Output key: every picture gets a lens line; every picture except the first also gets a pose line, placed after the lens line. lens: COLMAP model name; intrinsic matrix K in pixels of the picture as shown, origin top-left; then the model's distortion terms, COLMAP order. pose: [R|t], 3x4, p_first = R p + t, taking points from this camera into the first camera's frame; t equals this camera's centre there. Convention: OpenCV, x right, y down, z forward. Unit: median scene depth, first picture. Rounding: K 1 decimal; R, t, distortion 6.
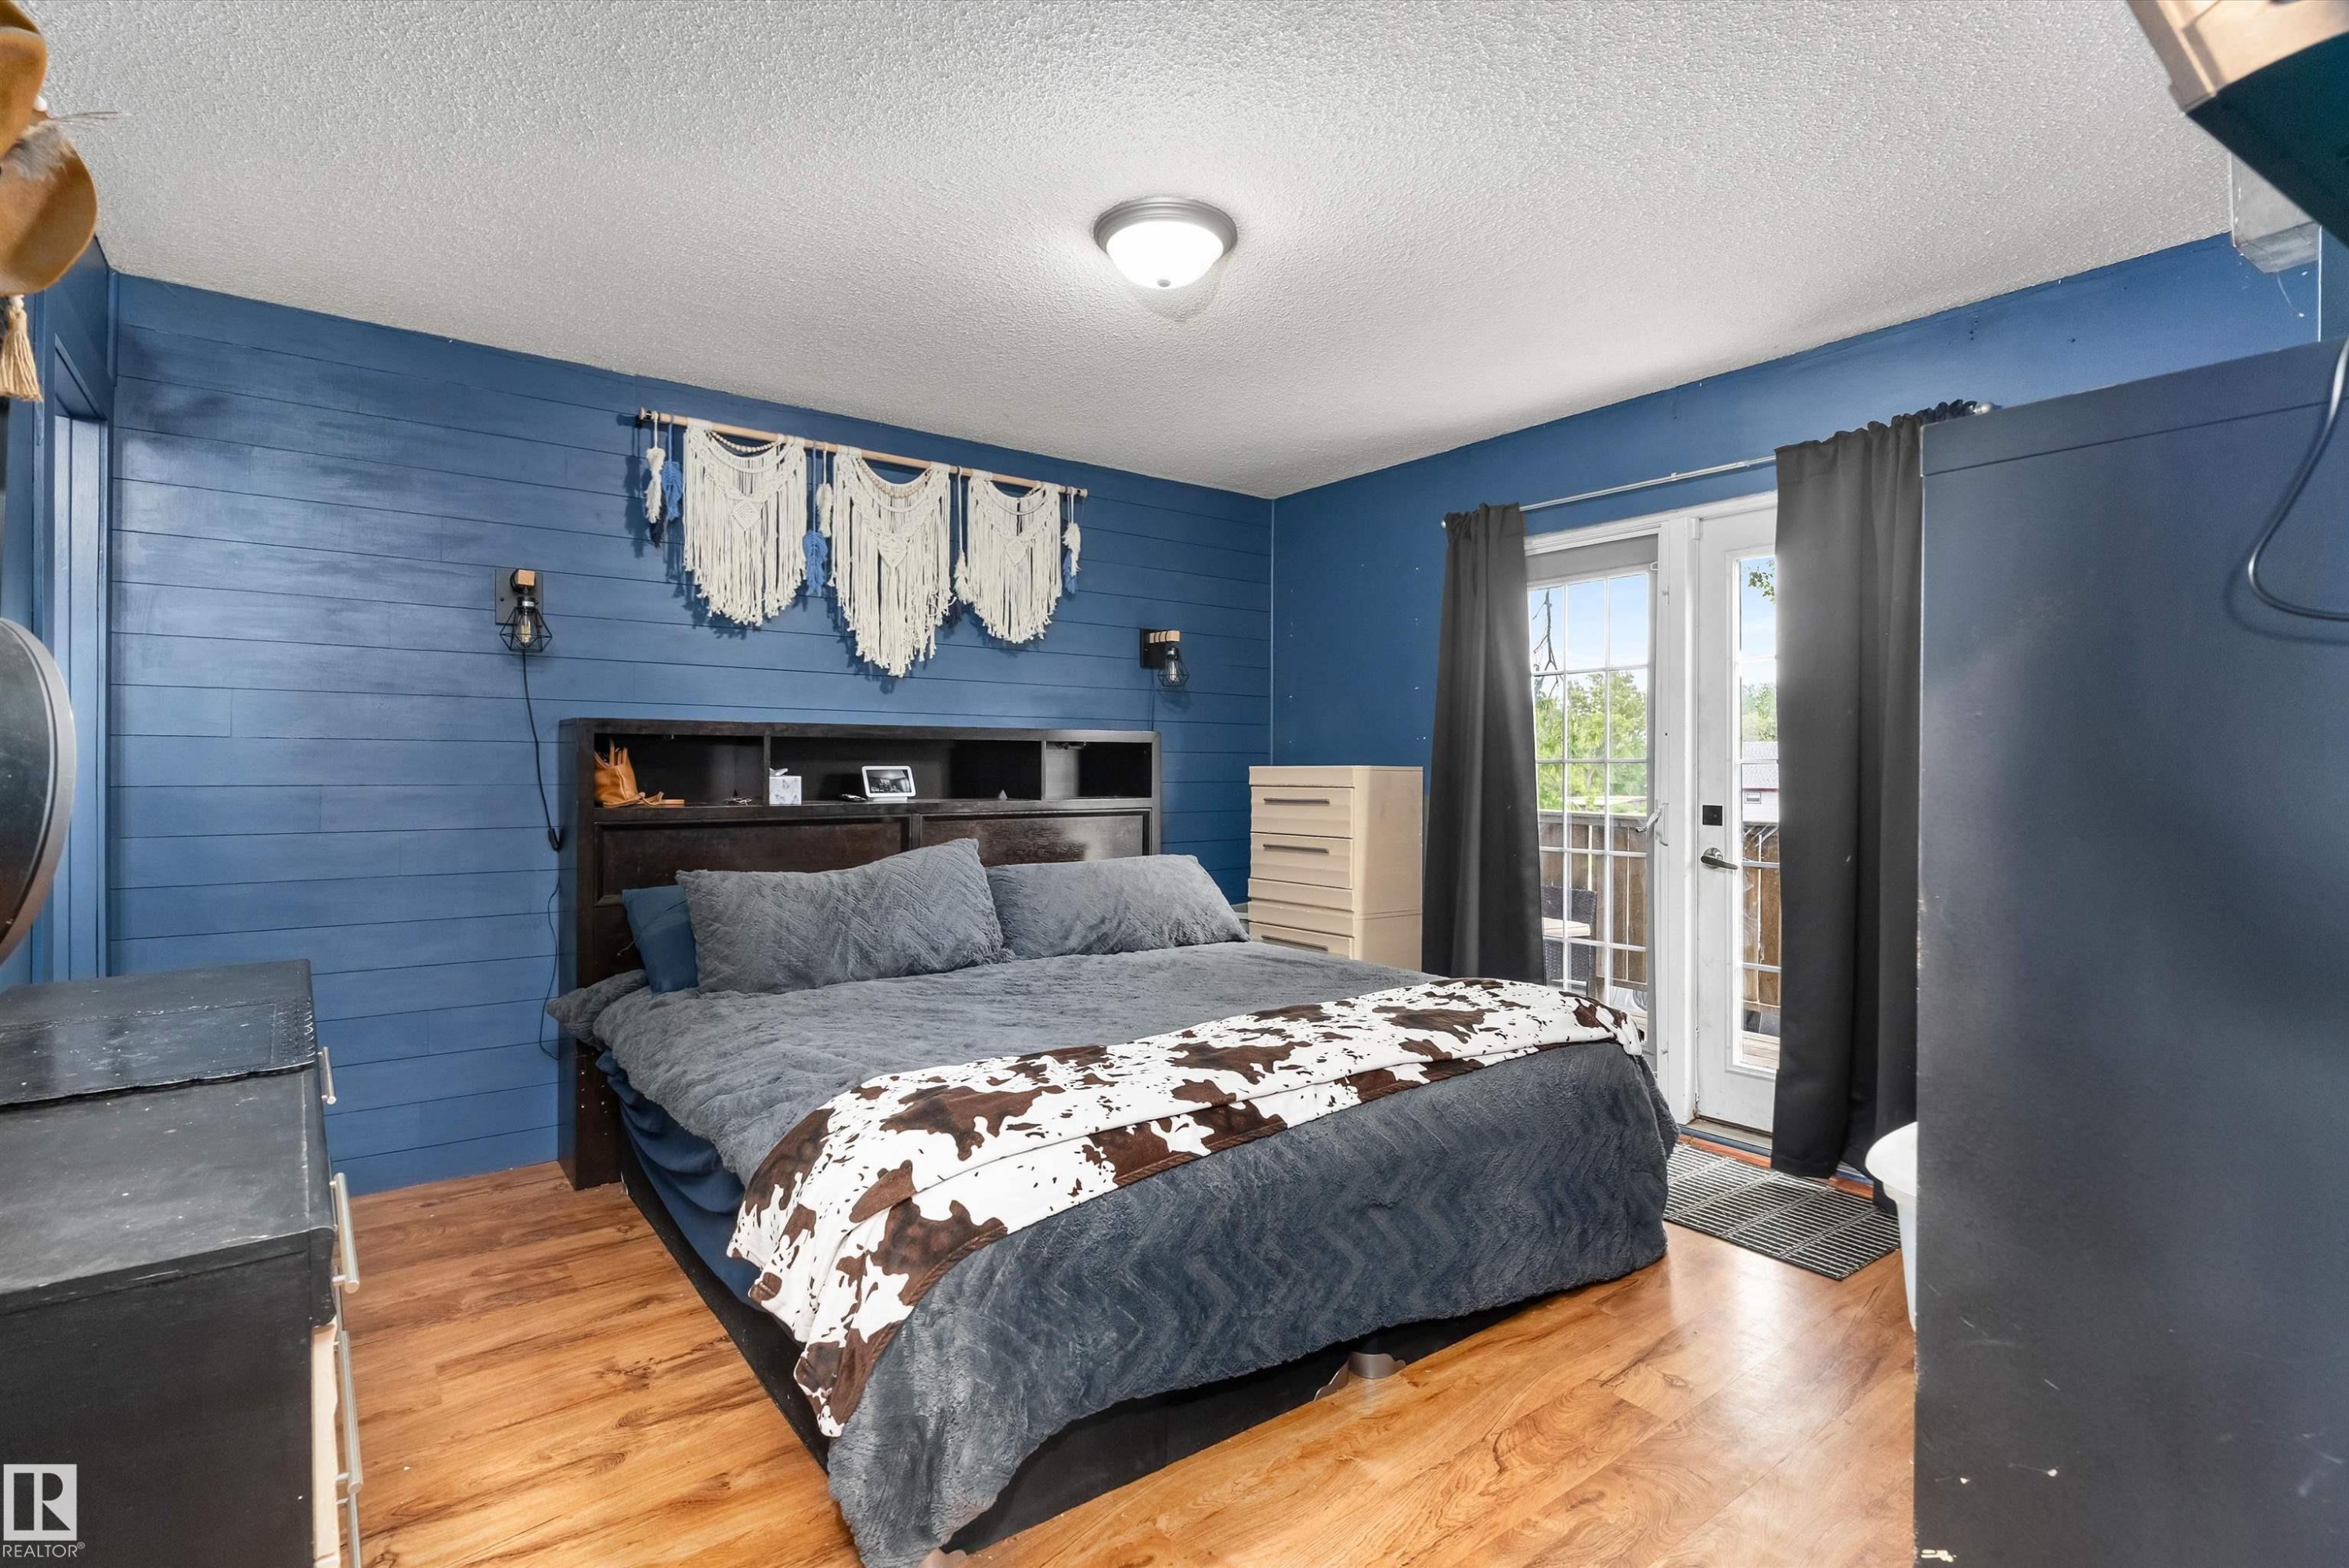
lens RADIAL K [[1126.9, 0, 1183.7], [0, 1126.9, 781.8], [0, 0, 1]] dist [-0.000186, 0.000210]
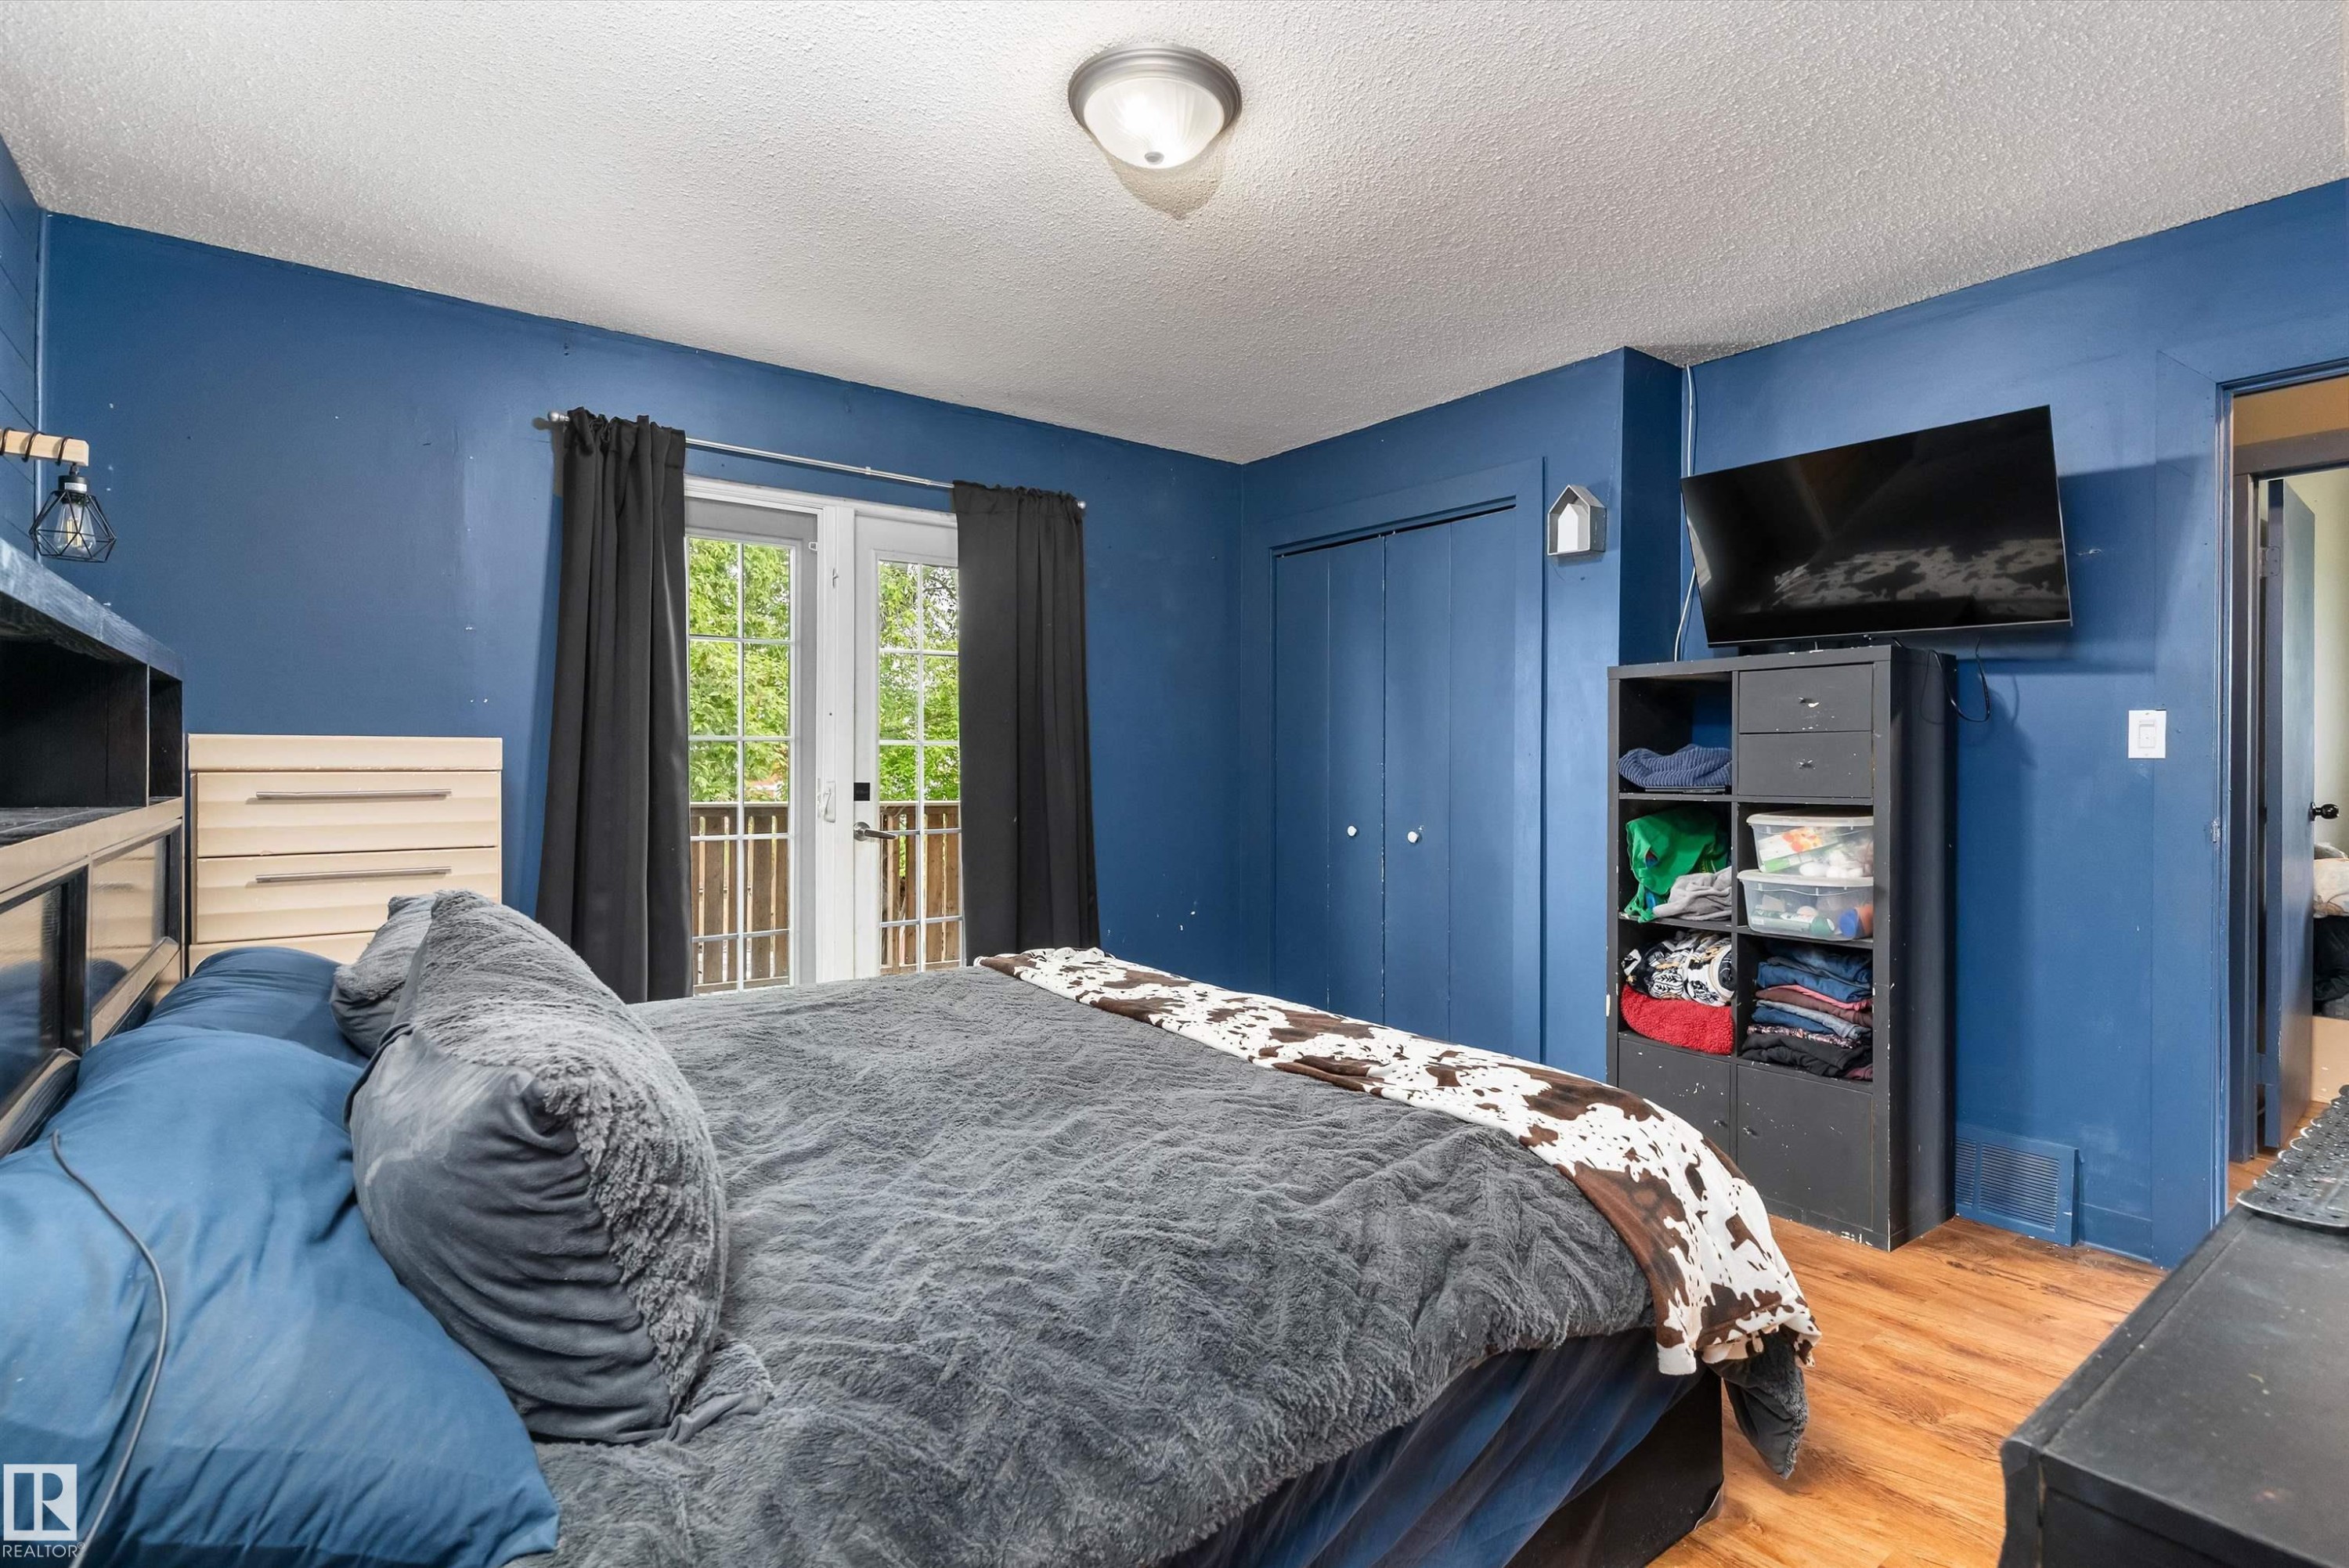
lens RADIAL K [[1126.9, 0, 1176.9], [0, 1126.9, 768.0], [0, 0, 1]] dist [-0.000186, 0.000210]
pose [[0.016124, -0.005744, 0.999853, -0.555867], [0.005883, 0.999967, 0.005650, 0.002023], [-0.999853, 0.005791, 0.016158, 0.632792]]
